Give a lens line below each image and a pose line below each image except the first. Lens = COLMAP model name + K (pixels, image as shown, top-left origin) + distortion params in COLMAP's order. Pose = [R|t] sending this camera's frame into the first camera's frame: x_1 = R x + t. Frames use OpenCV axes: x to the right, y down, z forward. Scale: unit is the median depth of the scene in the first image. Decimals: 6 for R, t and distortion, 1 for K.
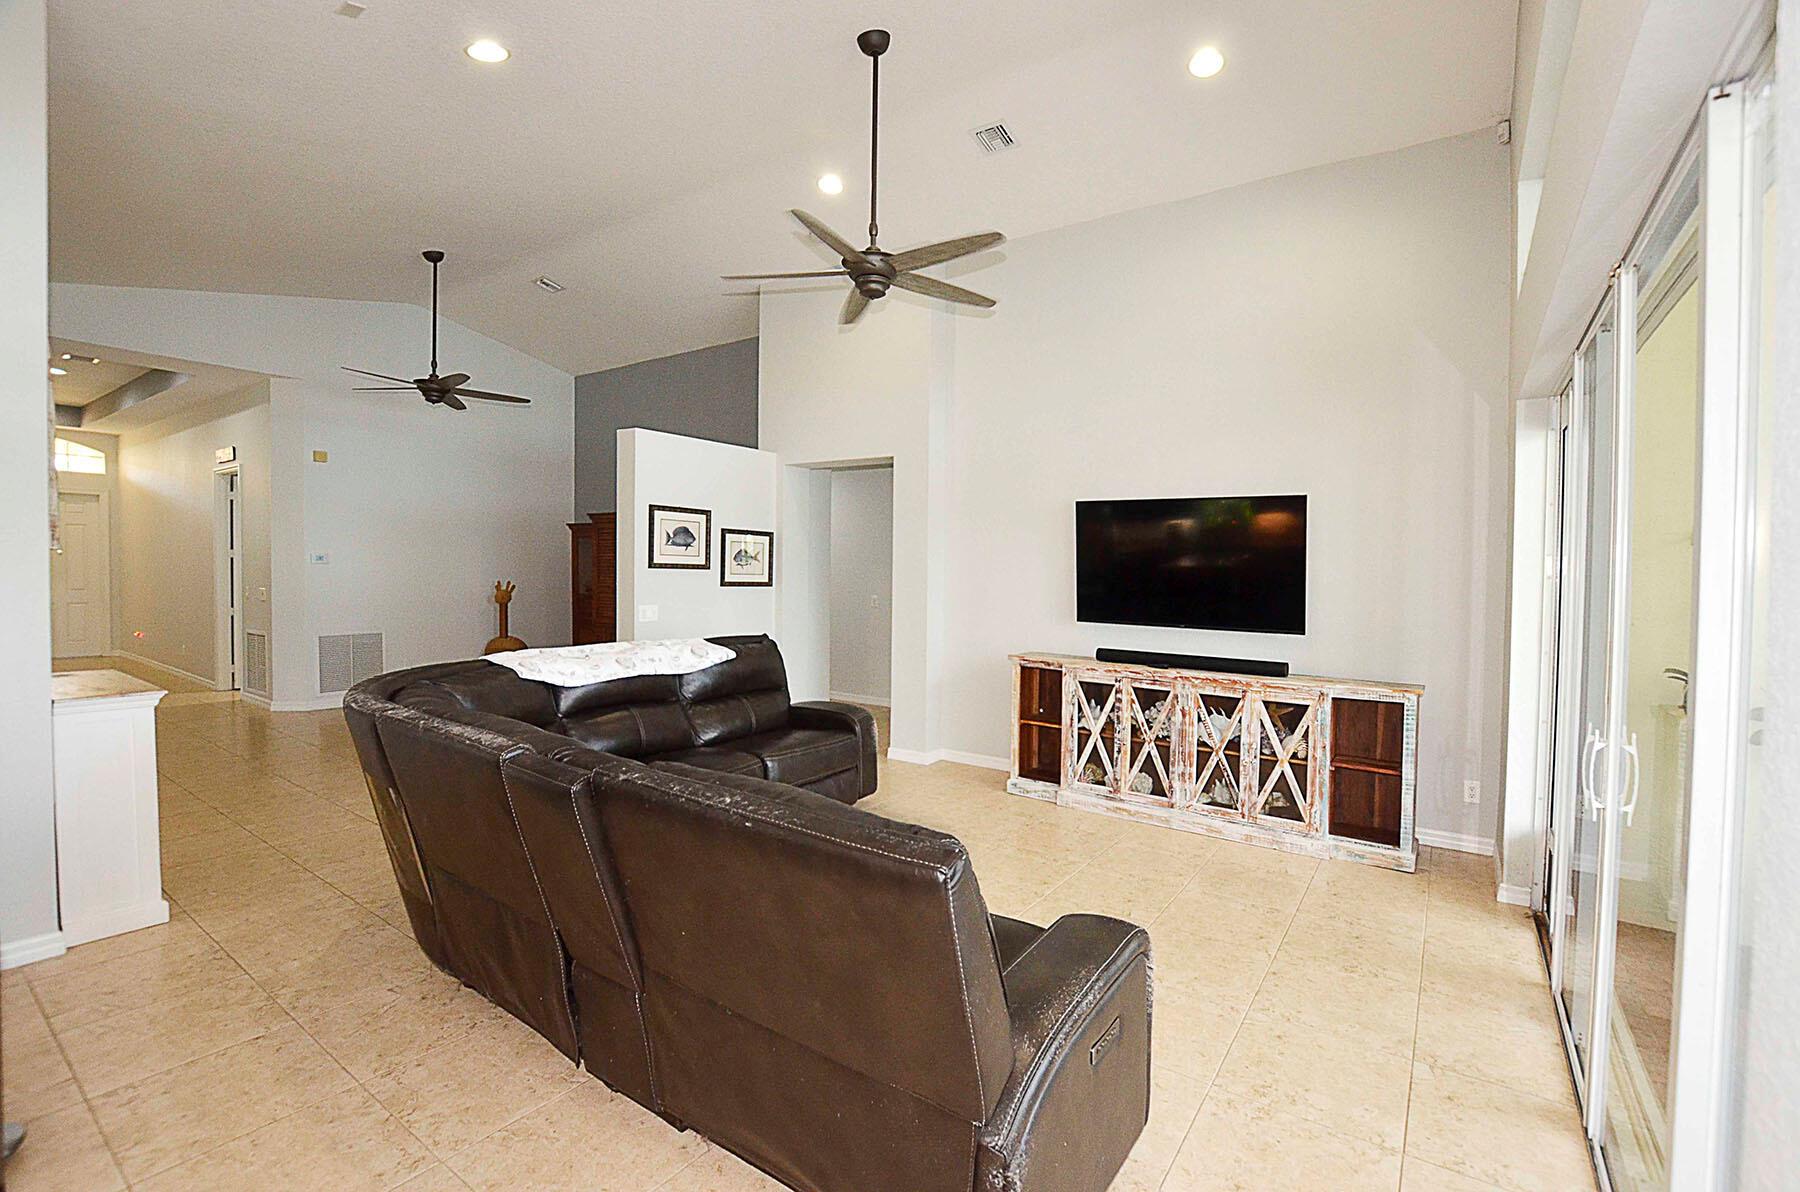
lens RADIAL K [[792.7, 0, 911.1], [0, 792.7, 587.5], [0, 0, 1]] dist [-0.027521, -0.000519]
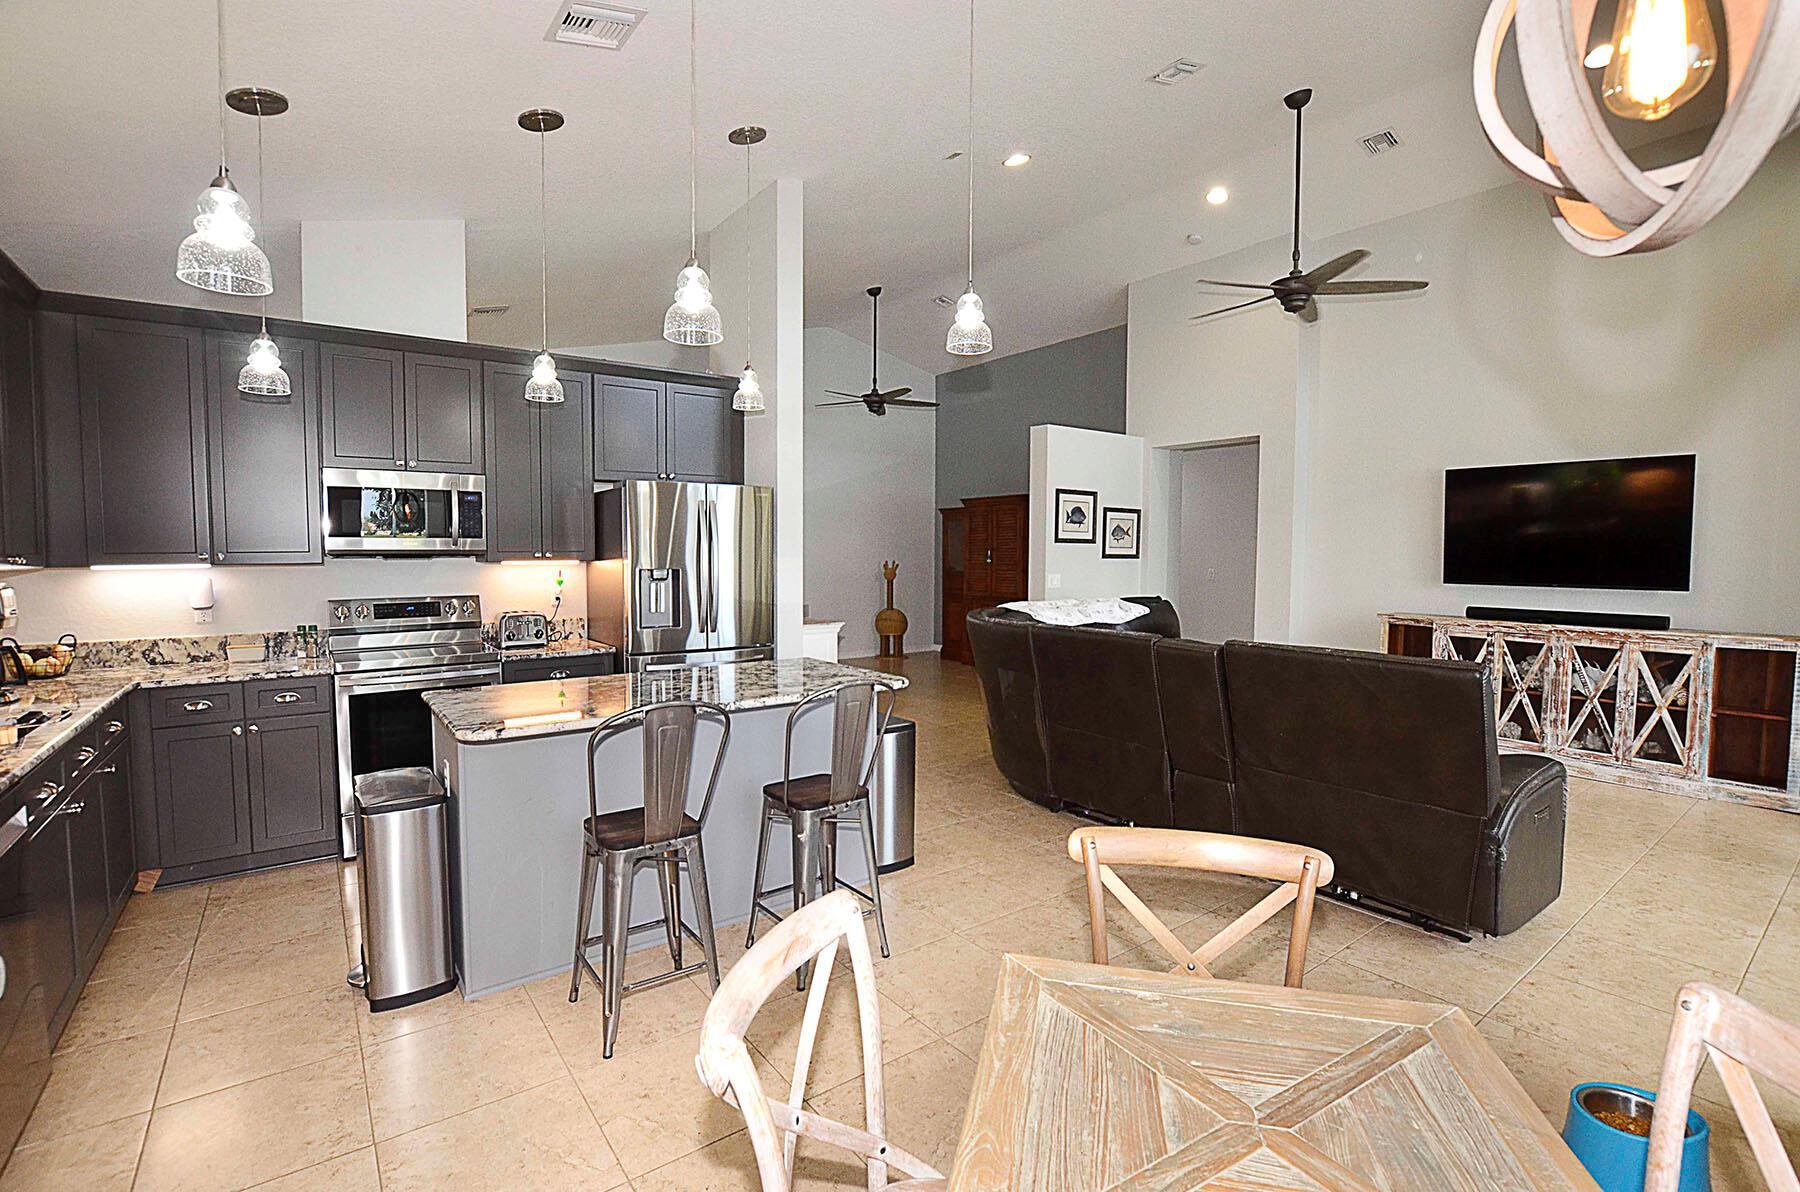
lens RADIAL K [[843.5, 0, 981.4], [0, 843.5, 632.1], [0, 0, 1]] dist [-0.032809, 0.004402]
pose [[0.969995, -0.001563, -0.243118, -0.142470], [0.018909, 0.997435, 0.069030, 0.021923], [0.242387, -0.071556, 0.967537, -0.286788]]
